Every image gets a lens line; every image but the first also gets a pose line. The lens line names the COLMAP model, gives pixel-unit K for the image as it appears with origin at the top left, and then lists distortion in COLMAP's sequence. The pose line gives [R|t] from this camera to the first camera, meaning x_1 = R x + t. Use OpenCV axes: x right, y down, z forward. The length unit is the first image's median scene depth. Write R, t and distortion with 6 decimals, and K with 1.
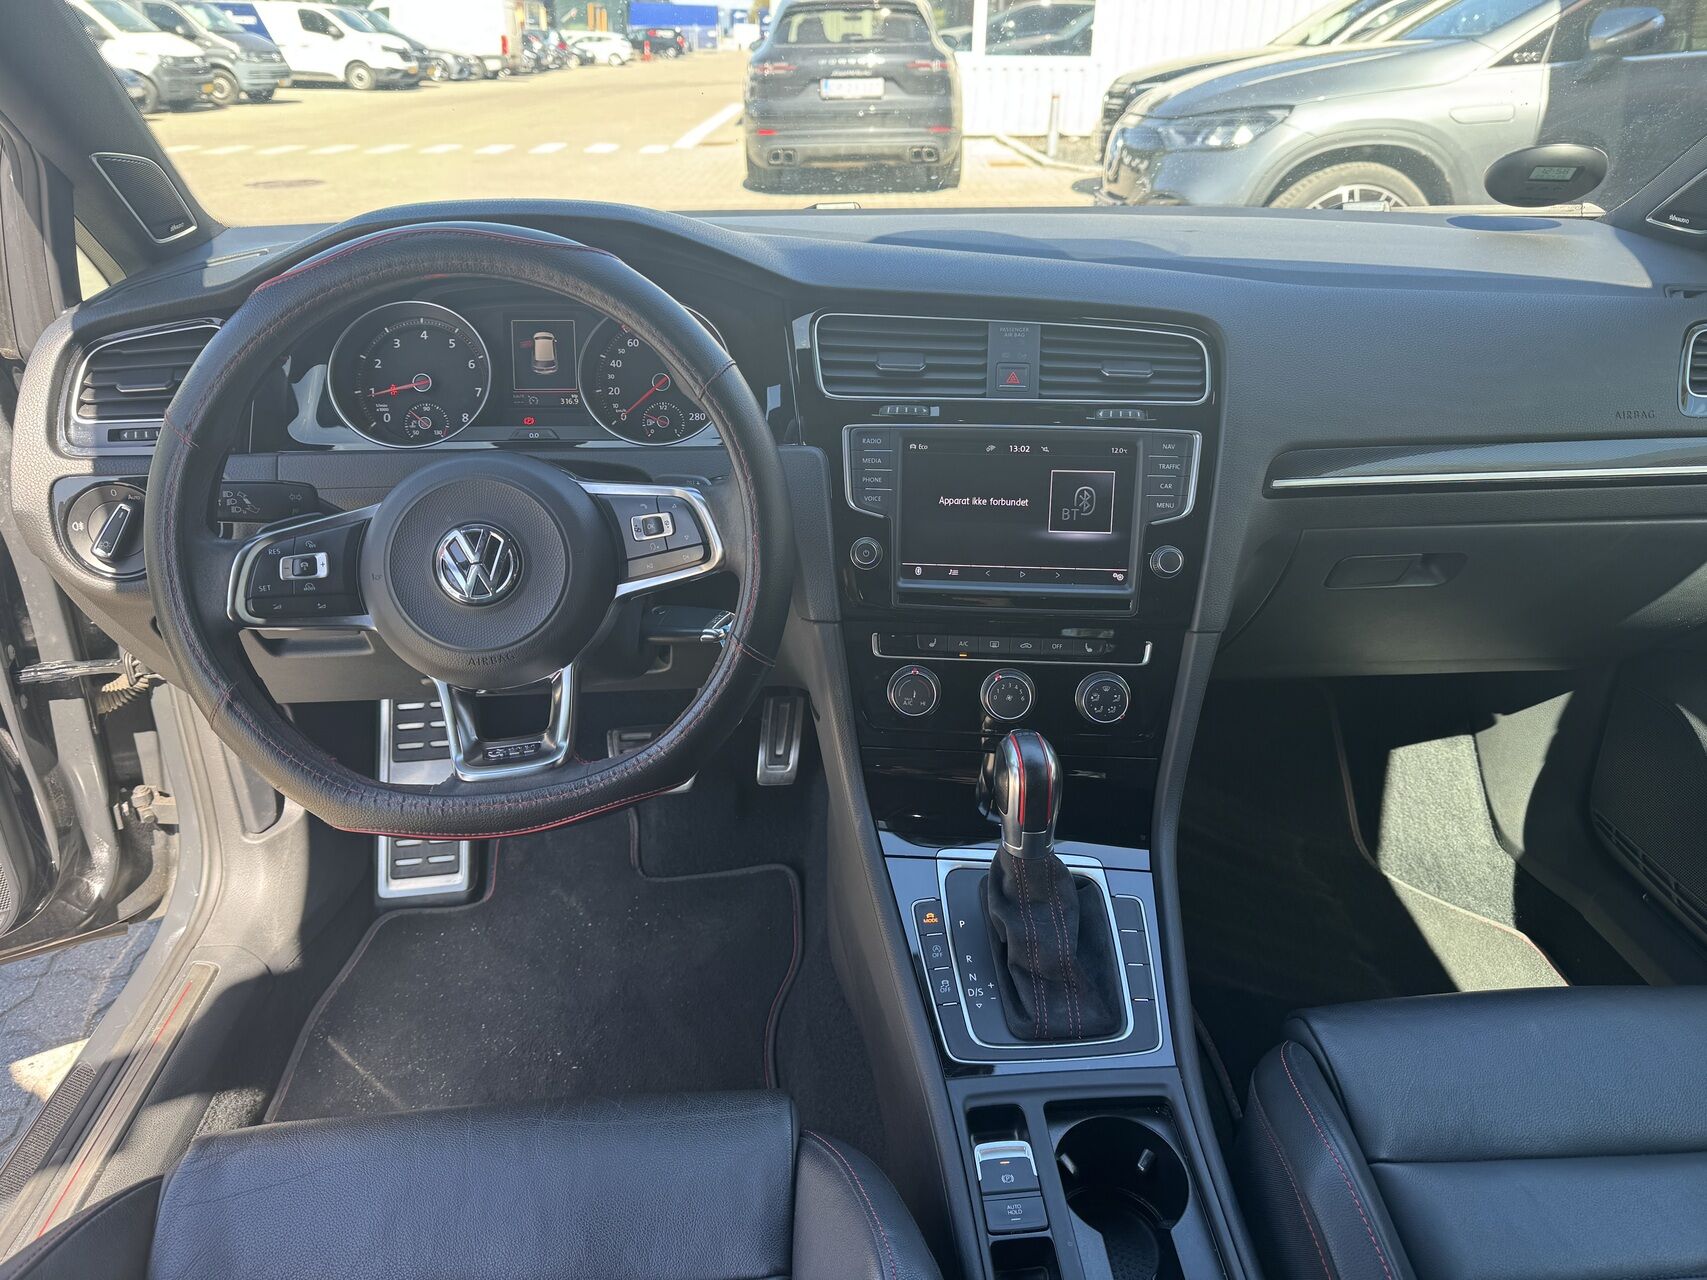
lens RADIAL K [[1204.9, 0, 851.4], [0, 1204.9, 638.3], [0, 0, 1]] dist [0.070823, -0.092170]
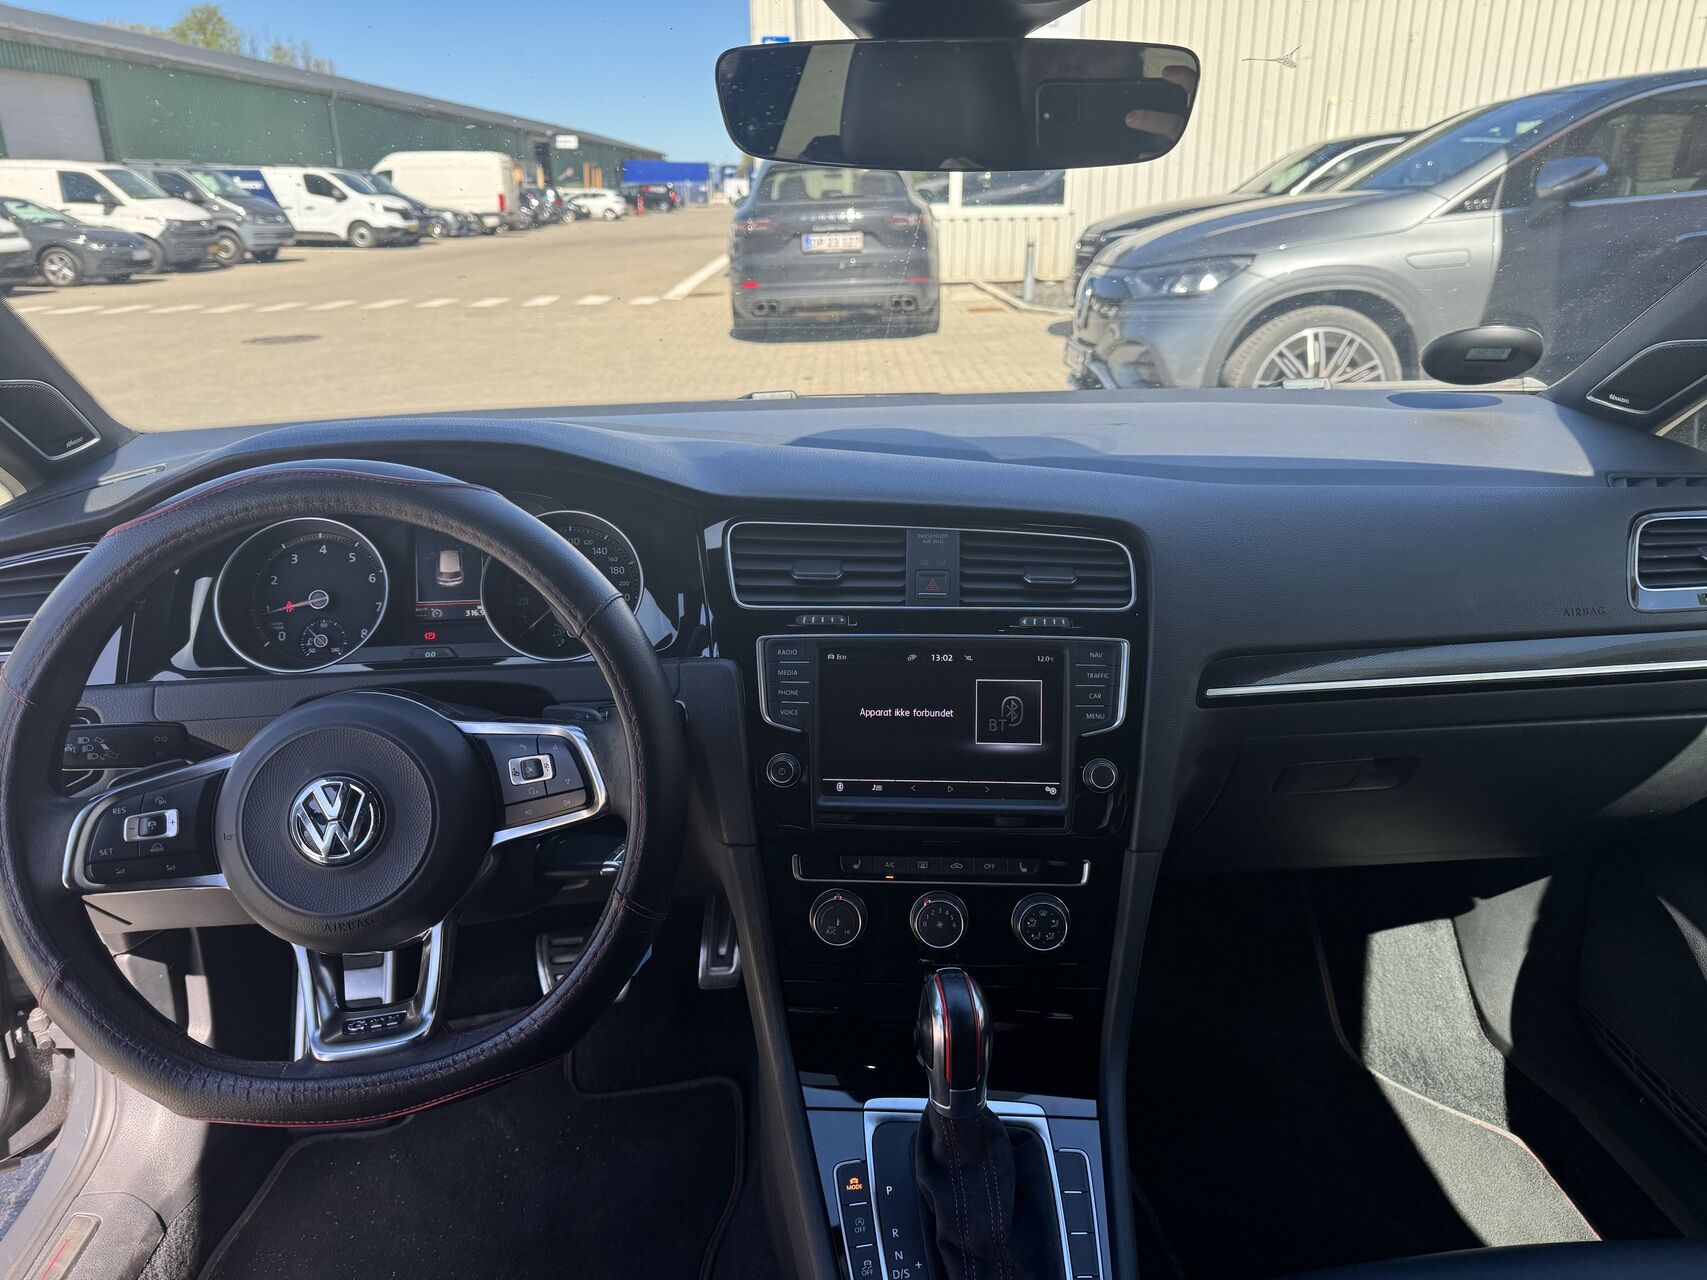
lens RADIAL K [[1210.1, 0, 850.0], [0, 1210.1, 645.9], [0, 0, 1]] dist [0.049726, -0.068021]
pose [[0.999803, -0.019685, 0.002580, 0.063305], [0.019843, 0.994965, -0.098235, -0.072378], [-0.000633, 0.098267, 0.995160, 0.051916]]
